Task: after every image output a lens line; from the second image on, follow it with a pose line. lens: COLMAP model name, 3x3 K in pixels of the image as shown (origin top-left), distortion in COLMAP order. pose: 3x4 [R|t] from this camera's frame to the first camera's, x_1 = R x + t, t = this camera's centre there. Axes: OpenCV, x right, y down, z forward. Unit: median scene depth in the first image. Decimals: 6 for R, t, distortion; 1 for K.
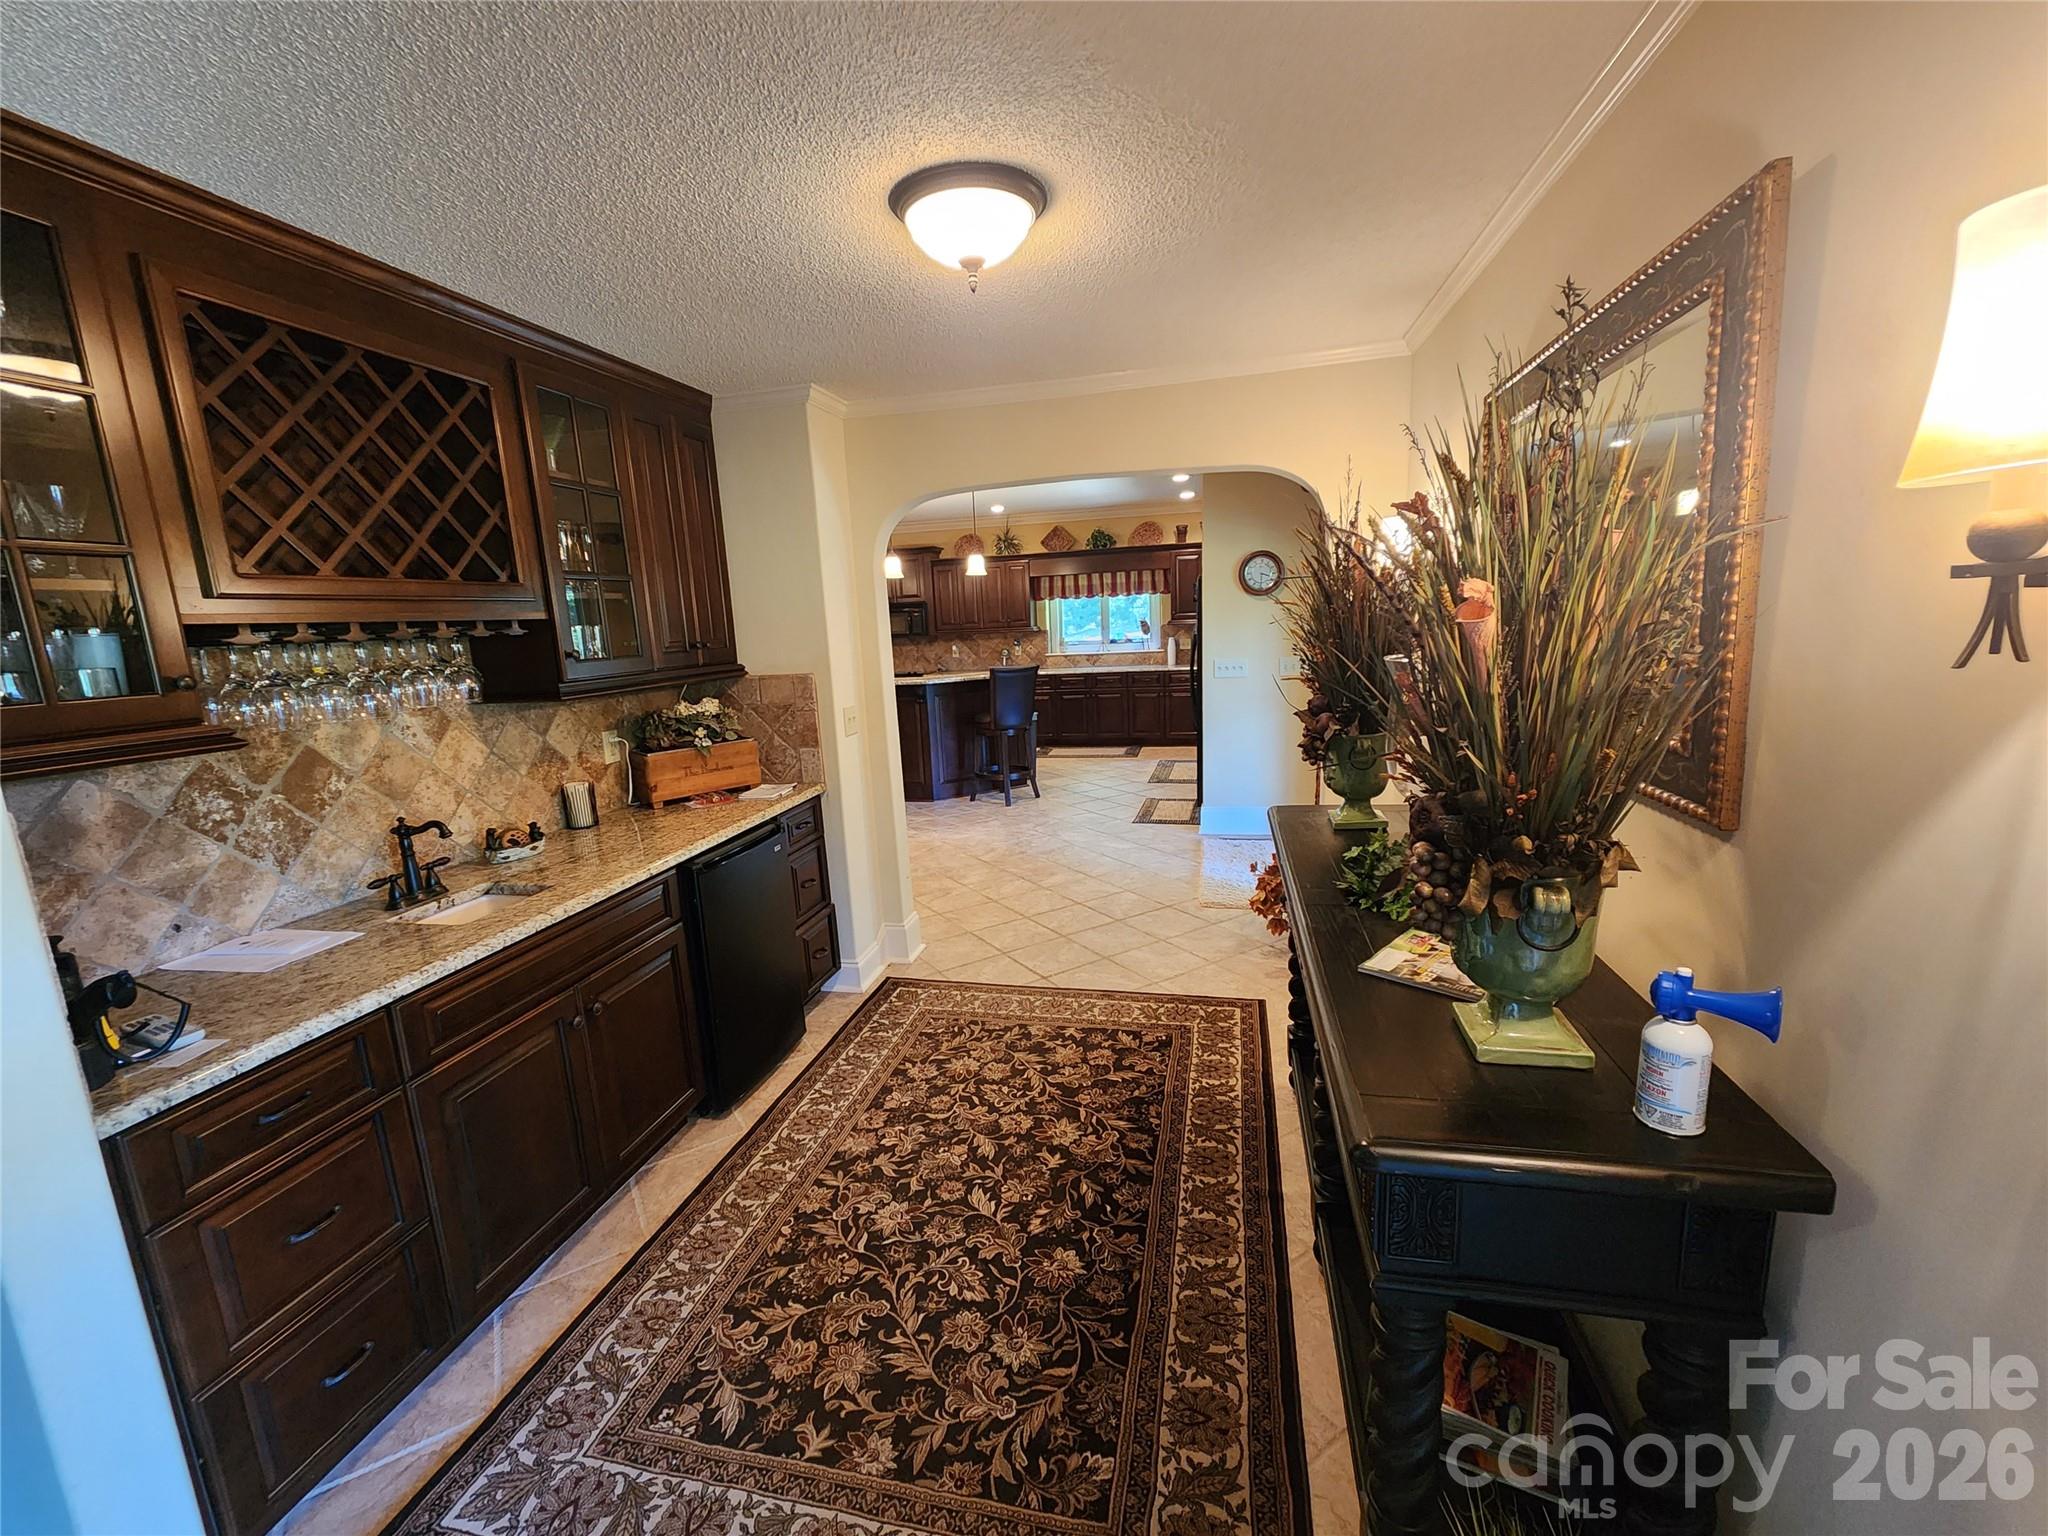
lens RADIAL K [[849.3, 0, 1013.1], [0, 849.3, 773.6], [0, 0, 1]] dist [0.002733, -0.000385]
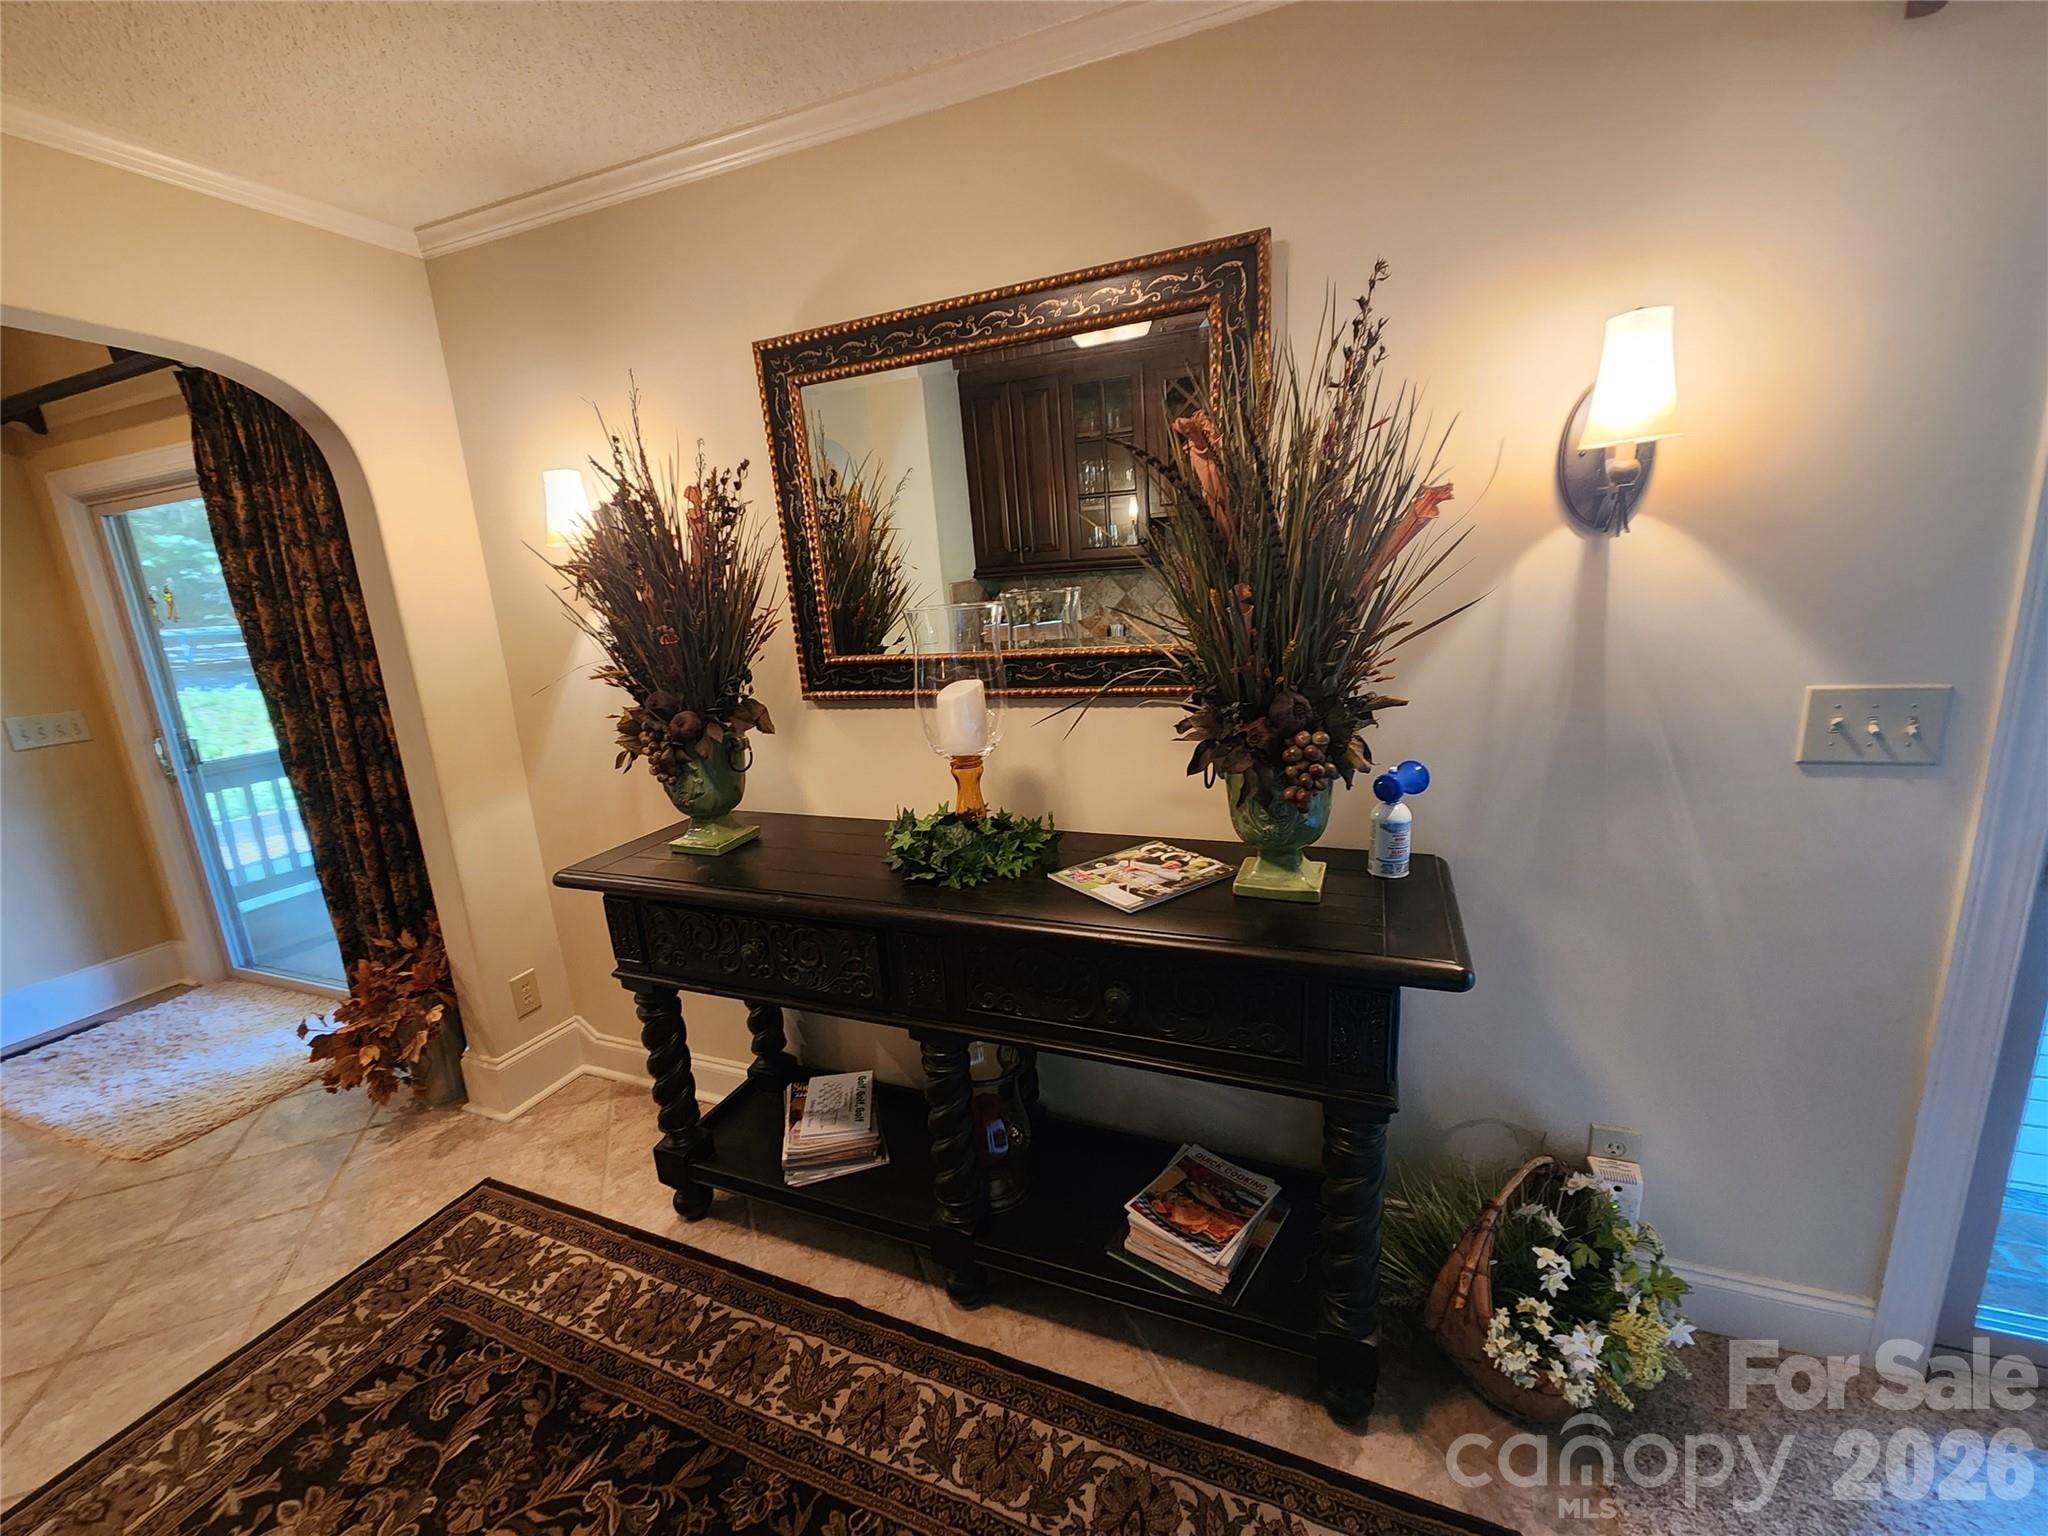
lens RADIAL K [[849.3, 0, 1023.2], [0, 849.3, 758.8], [0, 0, 1]] dist [0.002733, -0.000385]
pose [[0.159803, -0.177140, 0.971125, -0.348478], [0.239321, 0.961371, 0.135980, -0.066171], [-0.957700, 0.210681, 0.196023, 0.581687]]
